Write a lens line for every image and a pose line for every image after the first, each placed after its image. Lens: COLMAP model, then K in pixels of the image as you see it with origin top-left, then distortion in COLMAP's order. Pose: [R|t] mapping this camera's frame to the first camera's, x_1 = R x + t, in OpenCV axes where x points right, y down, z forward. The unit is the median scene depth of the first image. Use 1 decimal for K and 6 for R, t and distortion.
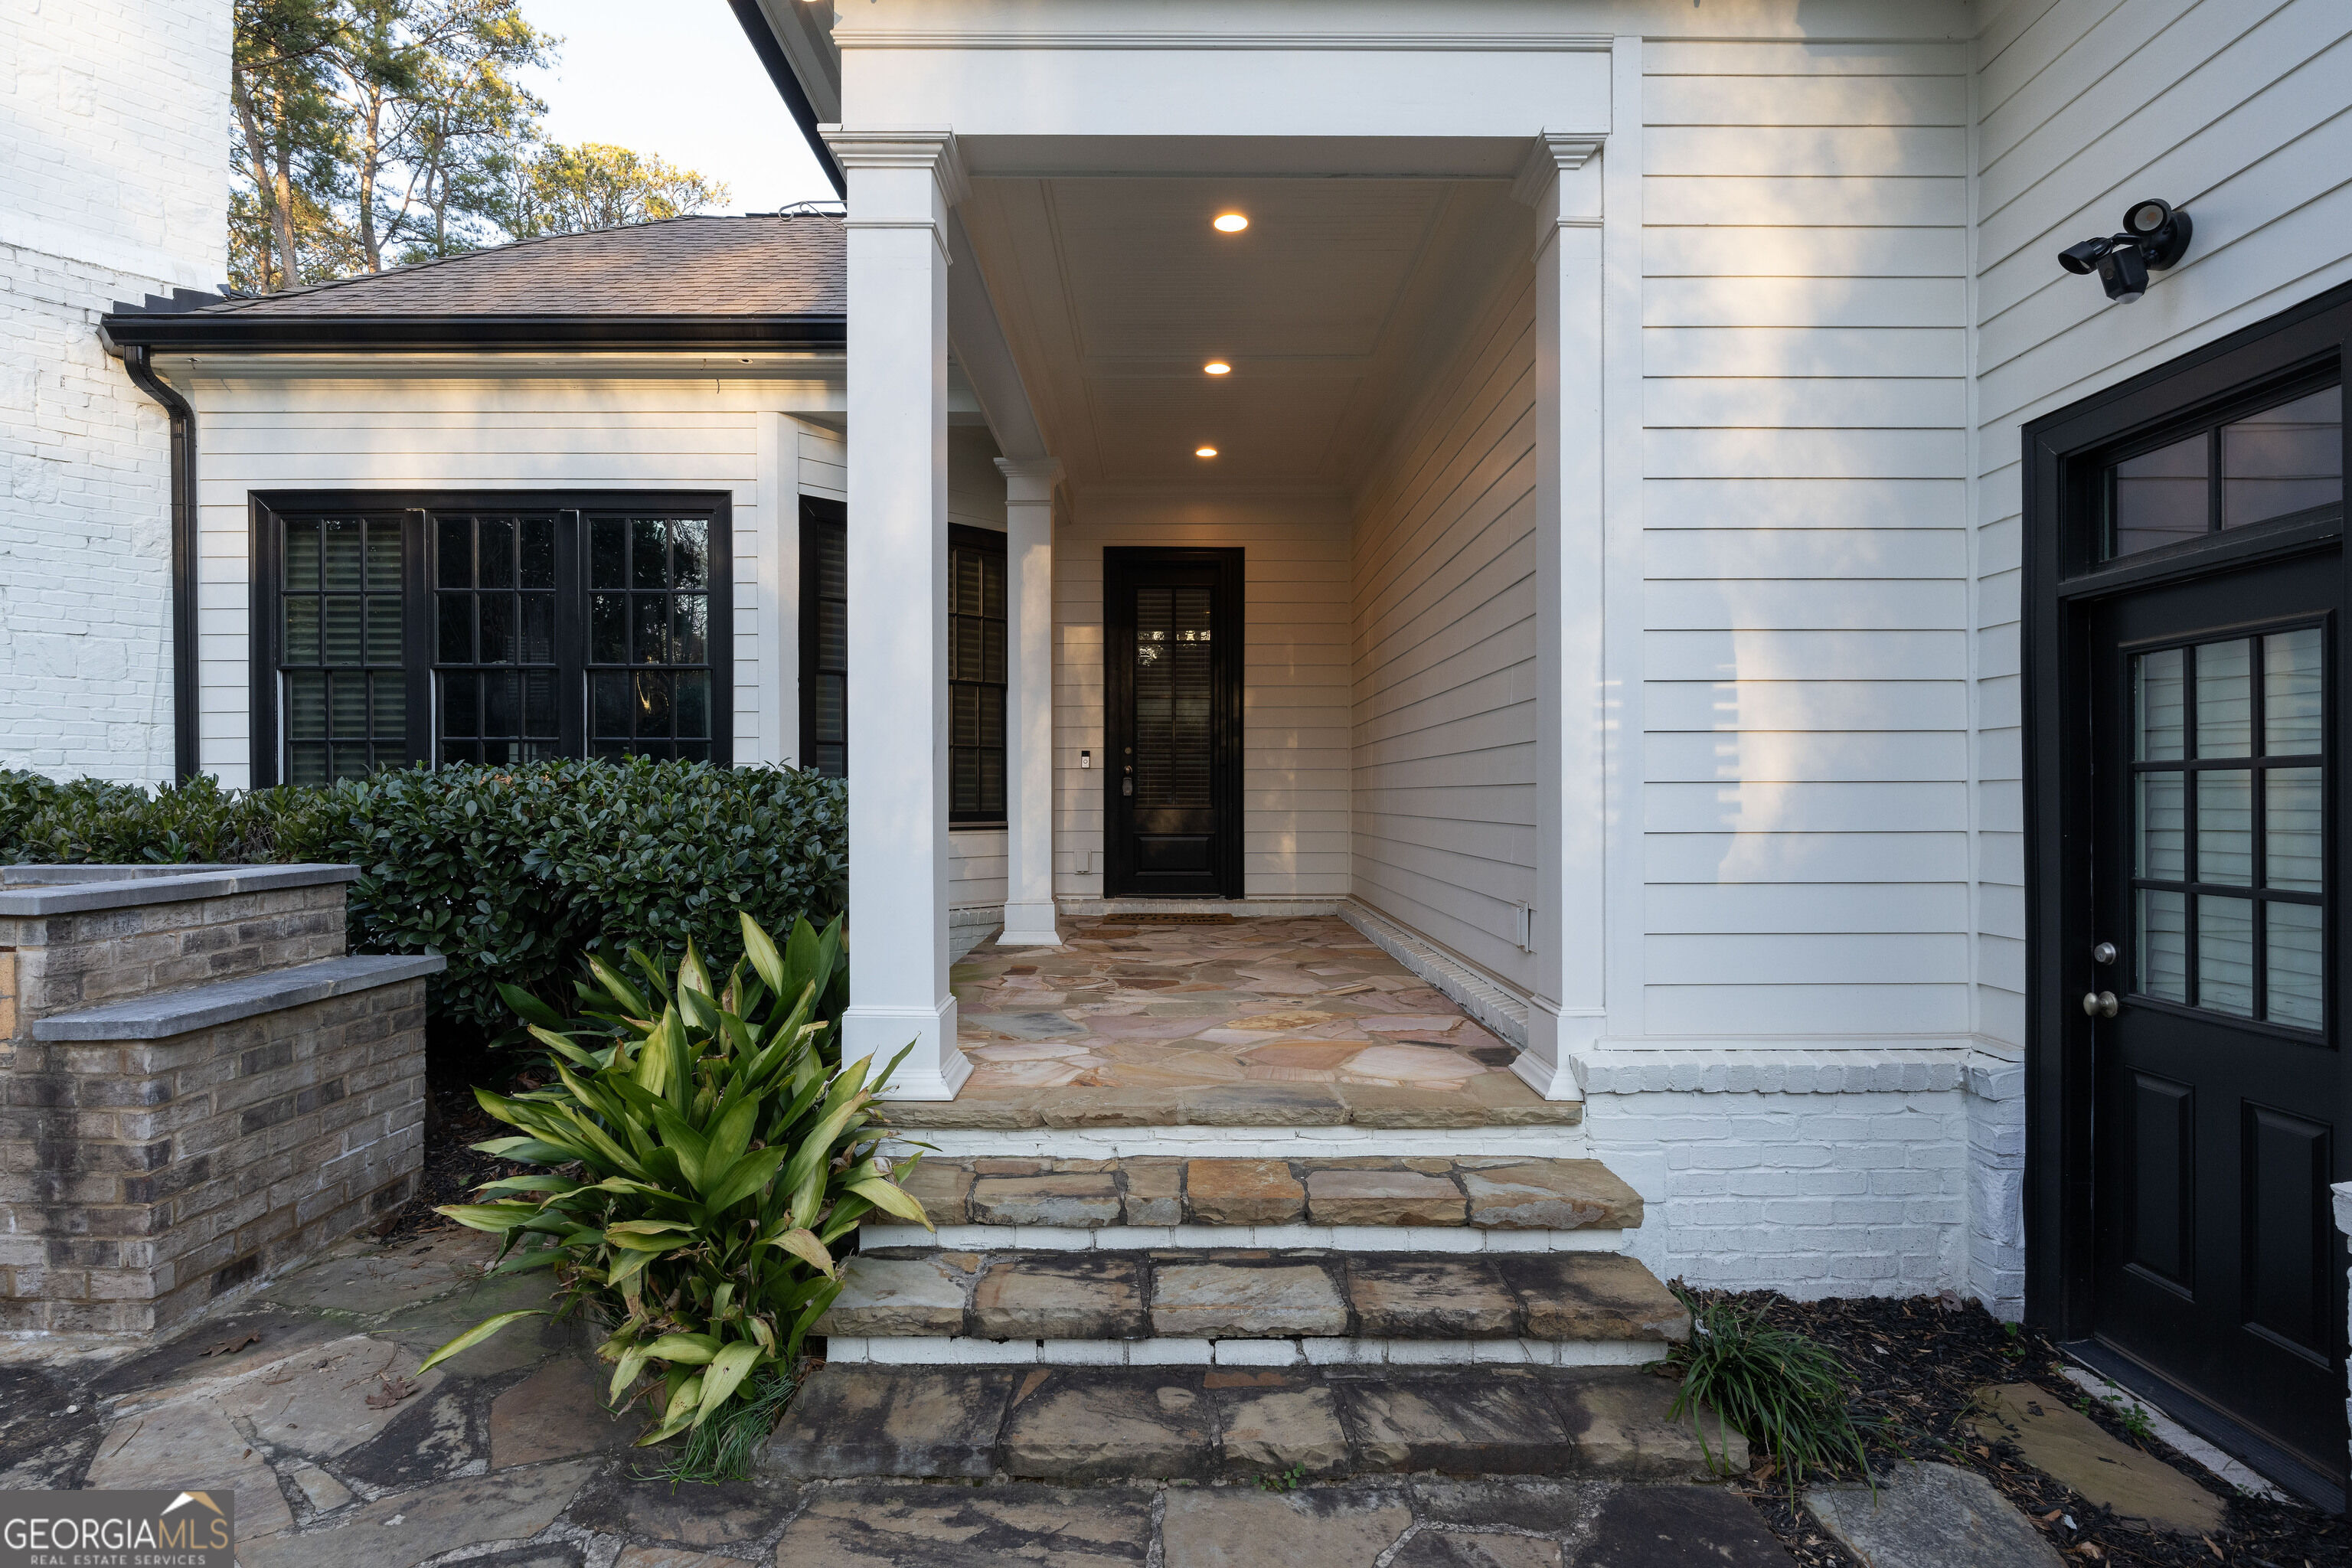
lens RADIAL K [[1207.6, 0, 1182.1], [0, 1207.6, 797.1], [0, 0, 1]] dist [-0.004364, 0.000316]
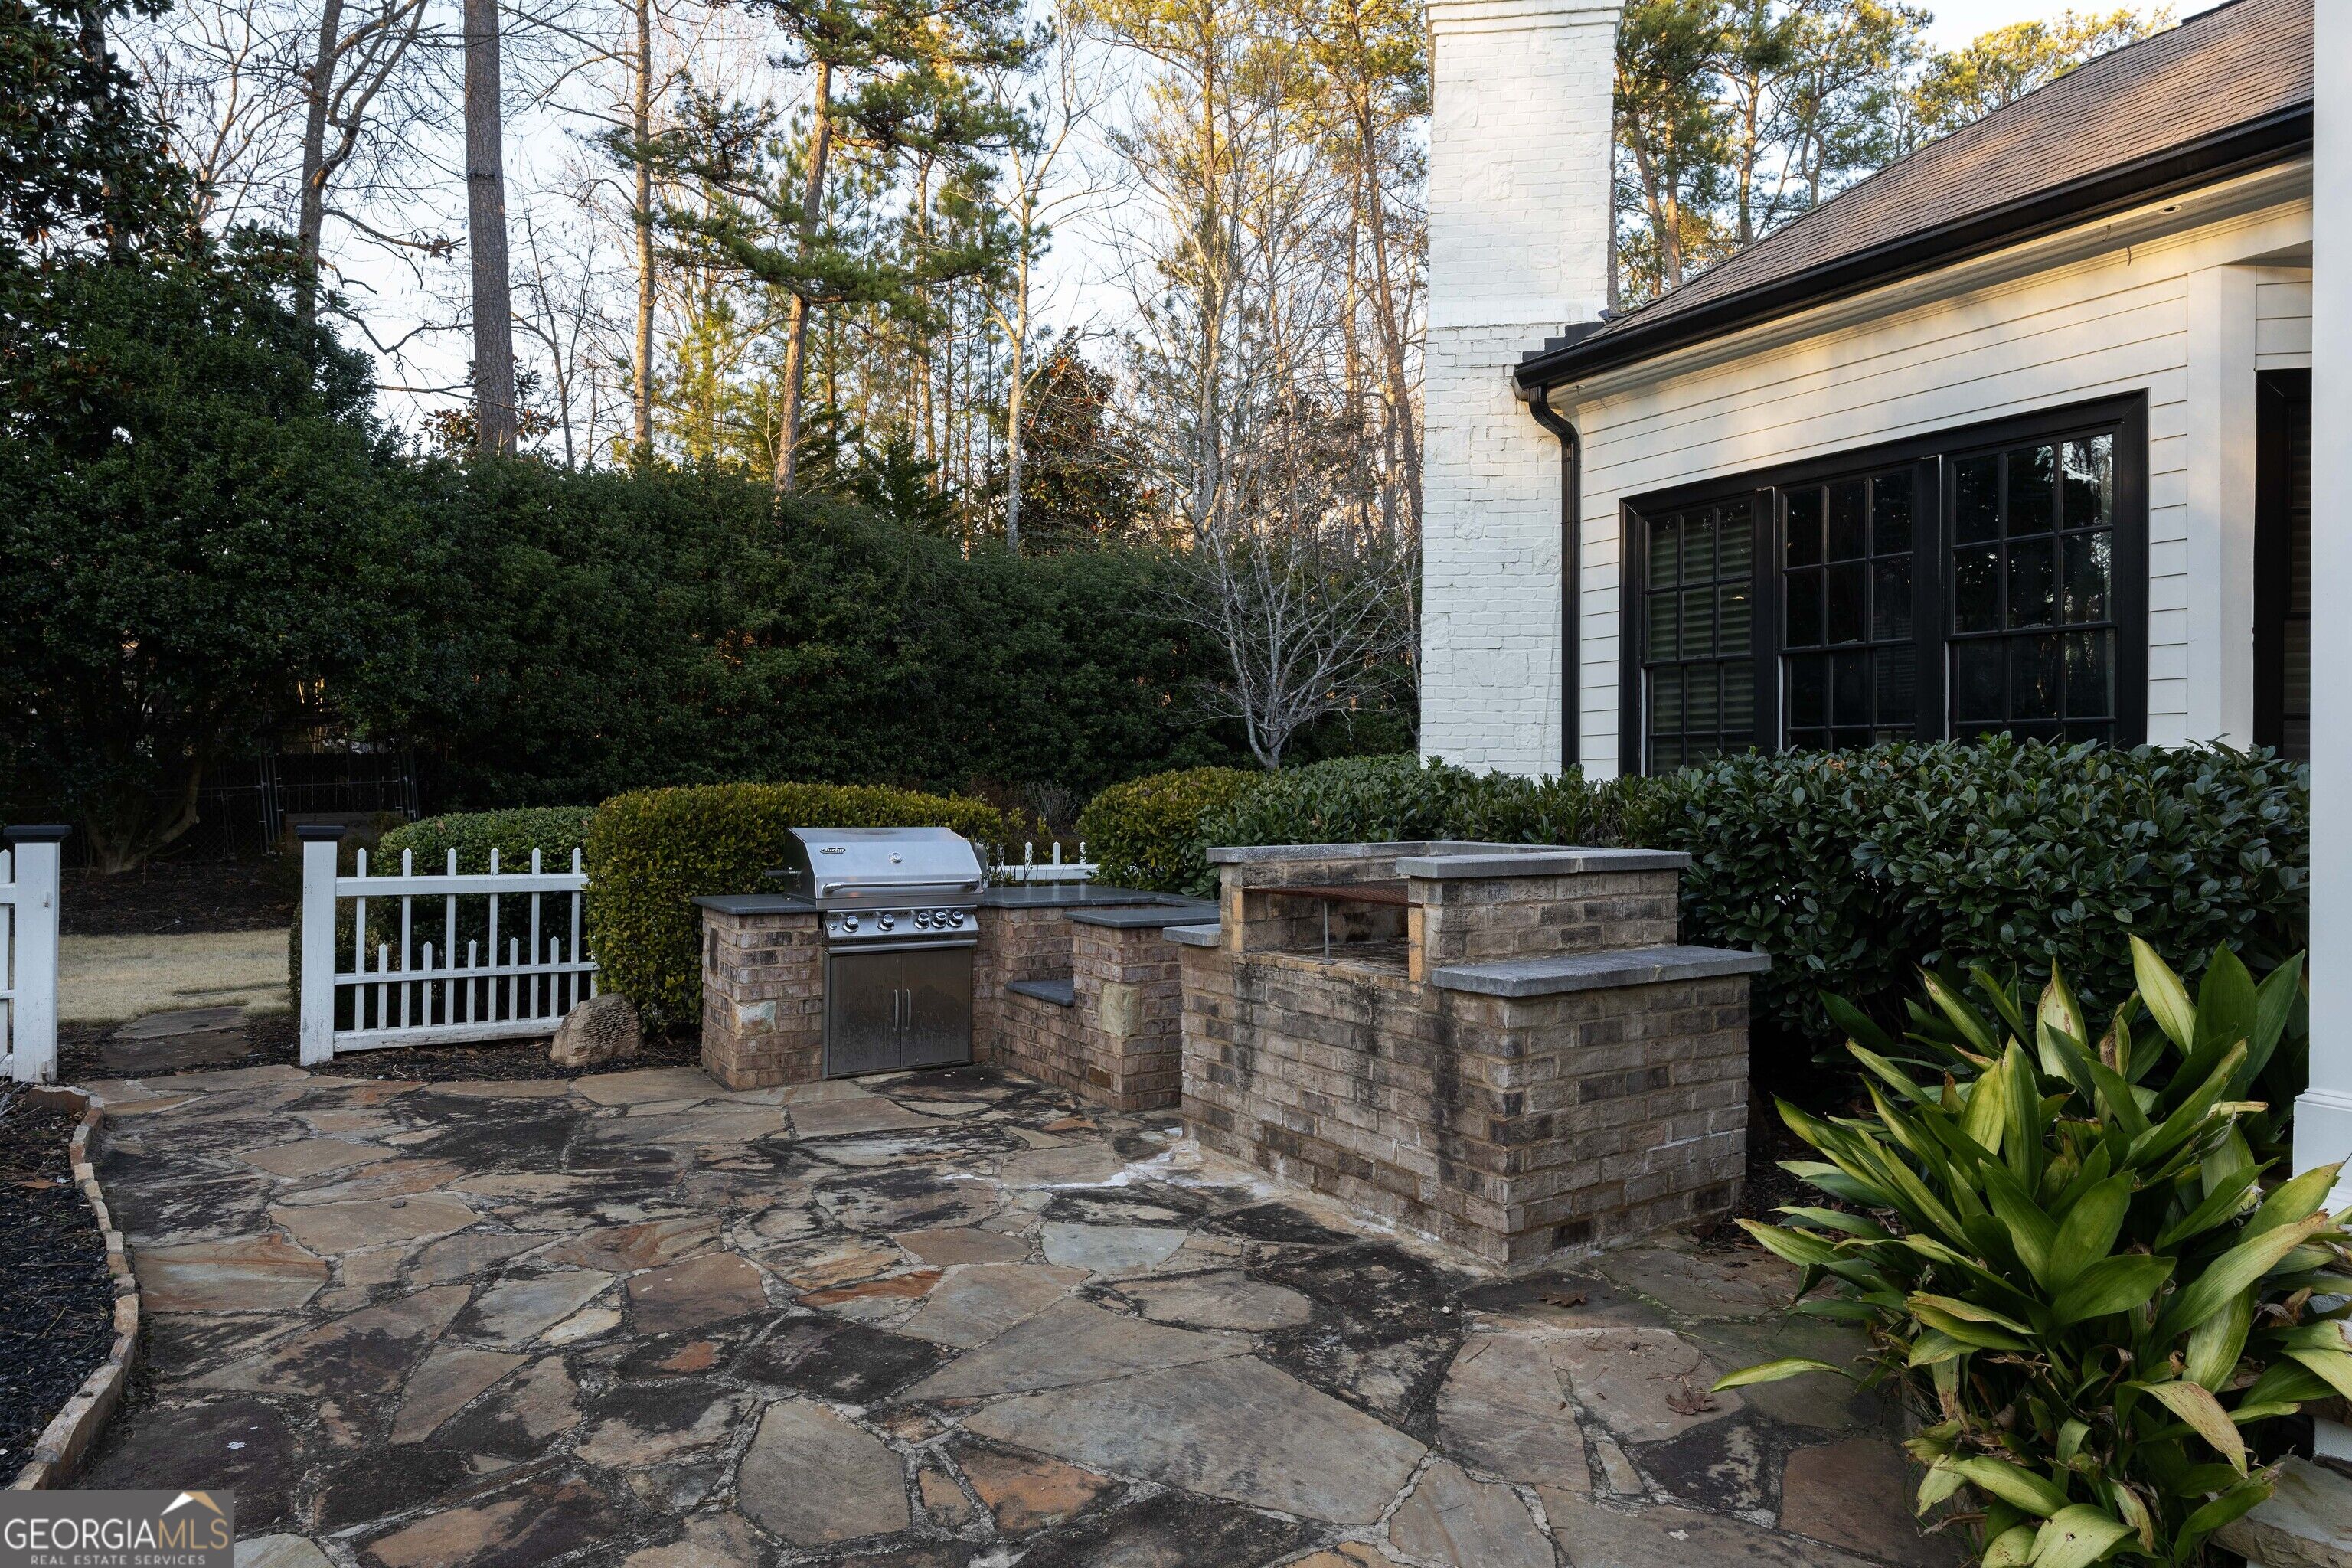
lens RADIAL K [[1362.5, 0, 1176.2], [0, 1362.5, 795.3], [0, 0, 1]] dist [-0.004997, 0.002225]
pose [[0.548917, 0.006050, -0.835855, 0.009664], [-0.012091, 0.999927, -0.000703, 0.015122], [0.835789, 0.010492, 0.548950, 0.044393]]
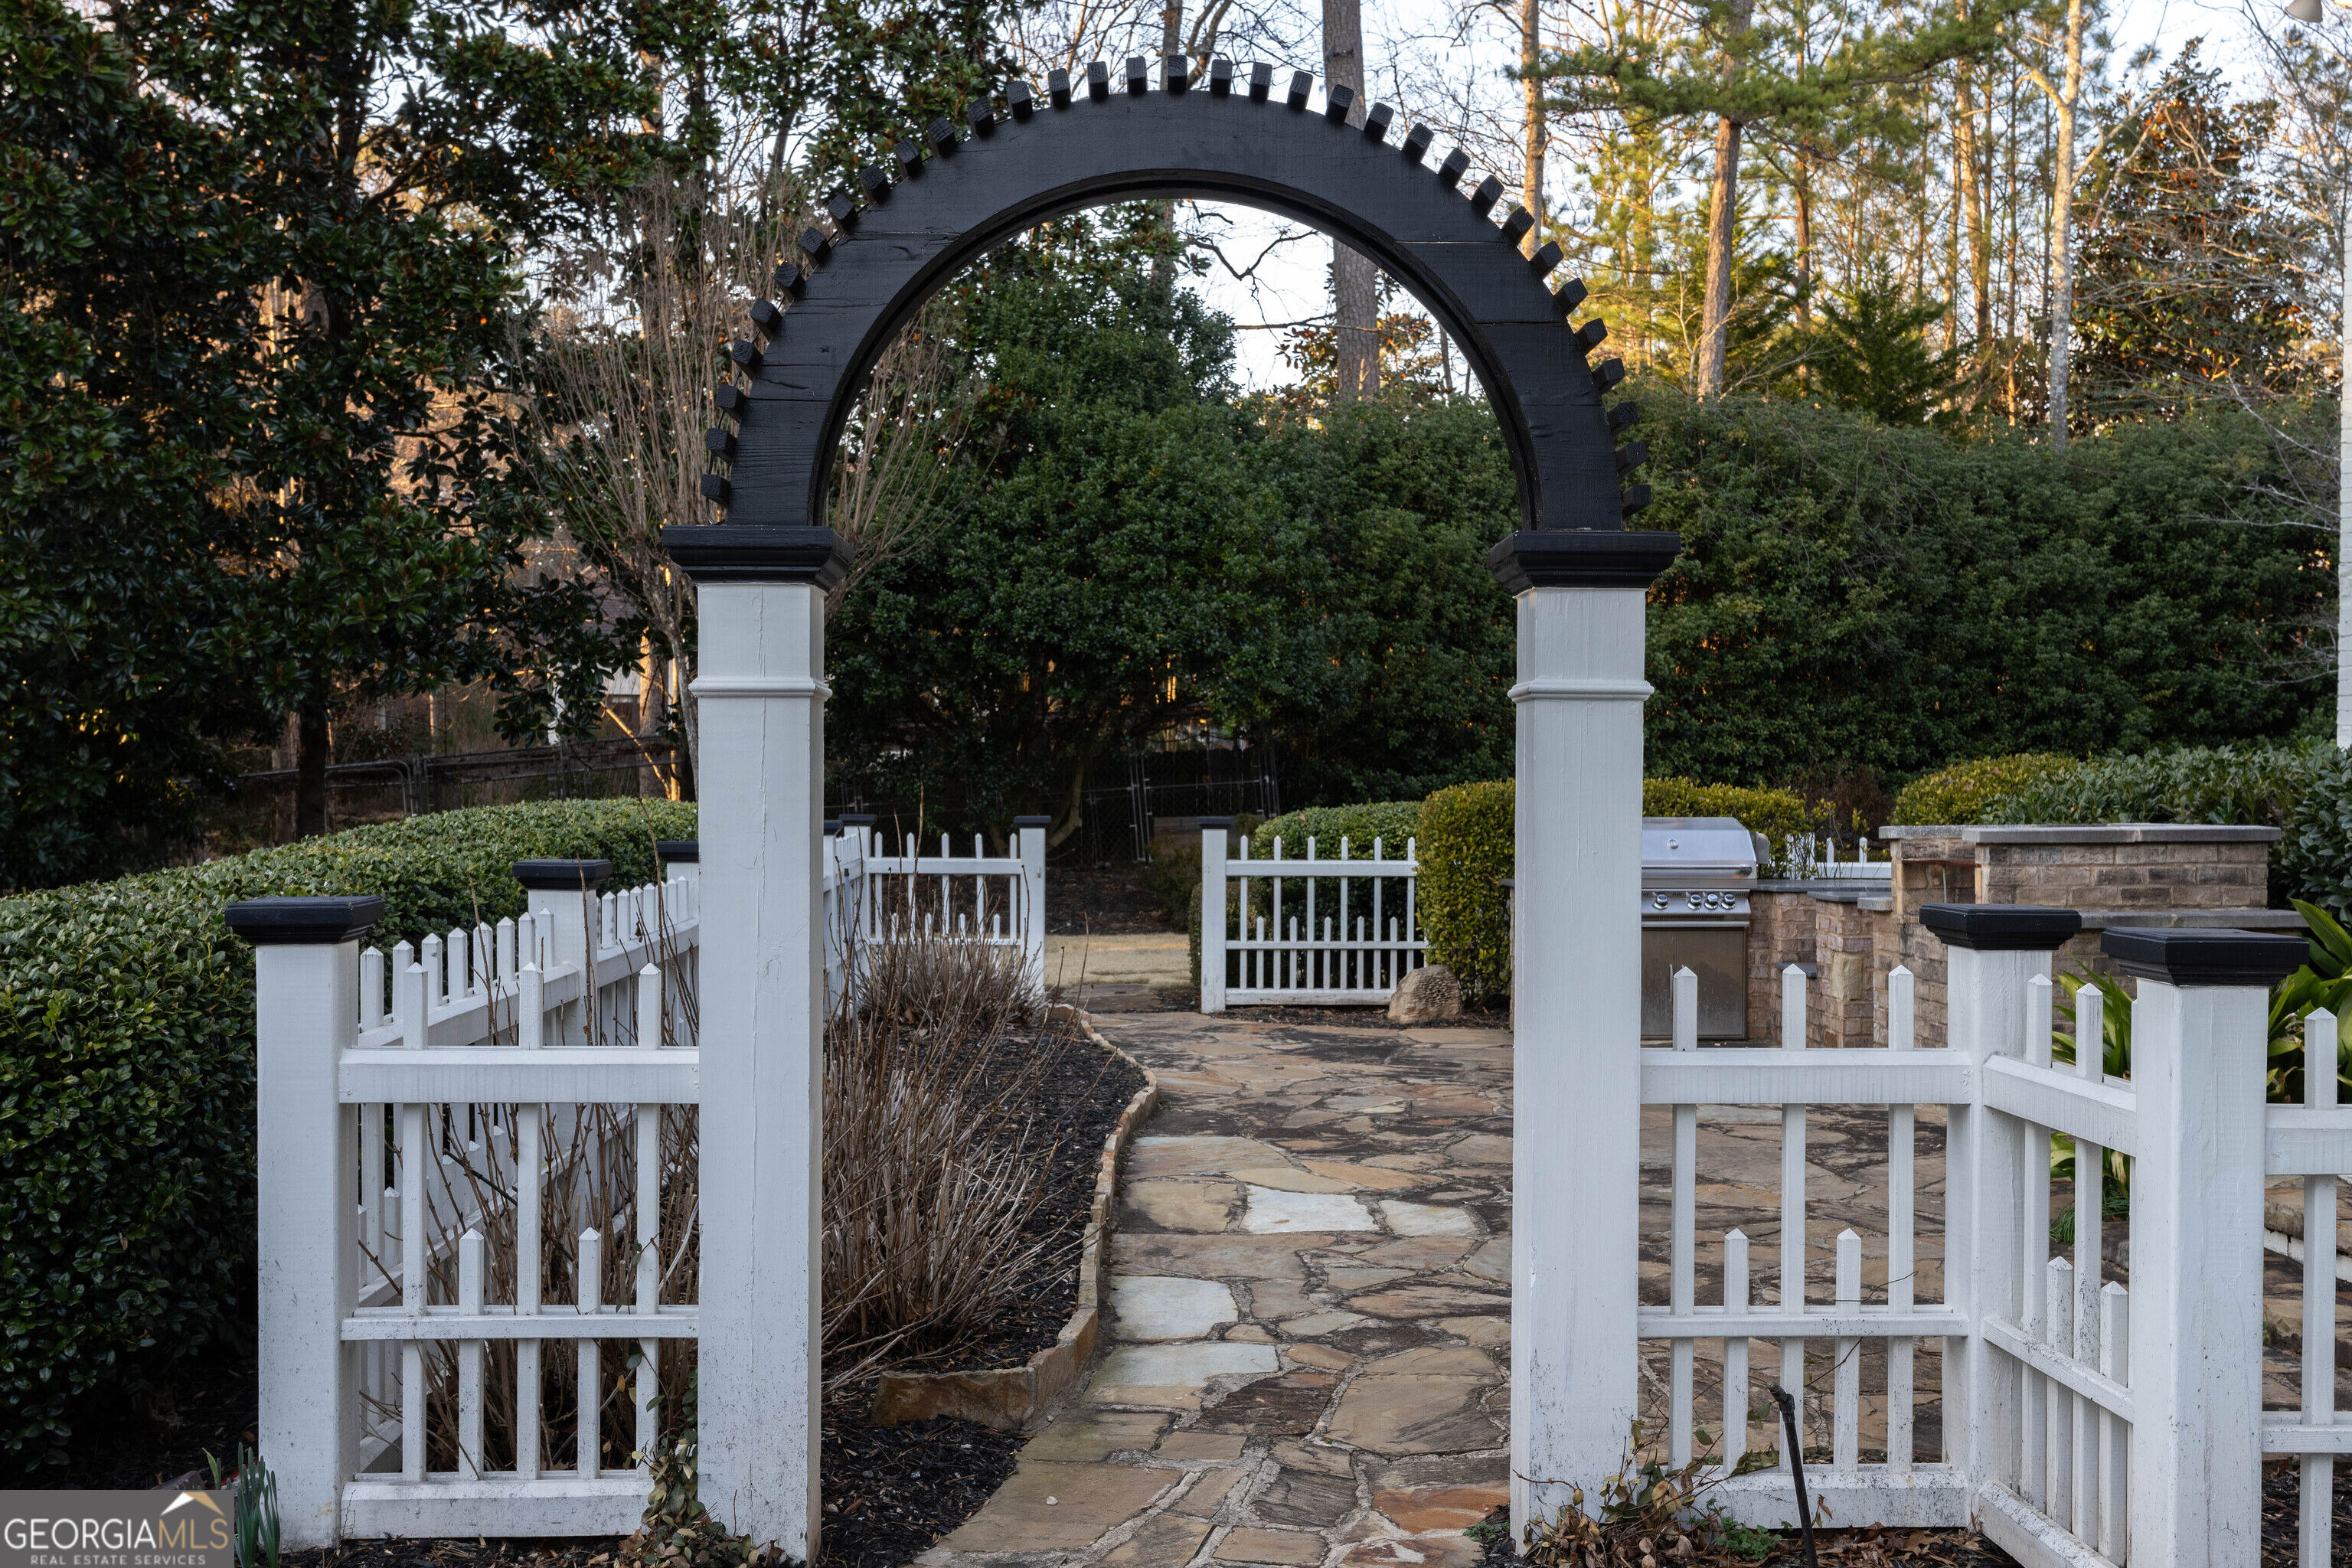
lens RADIAL K [[2314.6, 0, 1175.0], [0, 2314.6, 792.2], [0, 0, 1]] dist [0.018287, 0.000000]
pose [[0.031295, 0.000323, -0.999510, 1.353840], [-0.003787, 0.999993, 0.000205, 0.026290], [0.999503, 0.003779, 0.031296, -0.073141]]
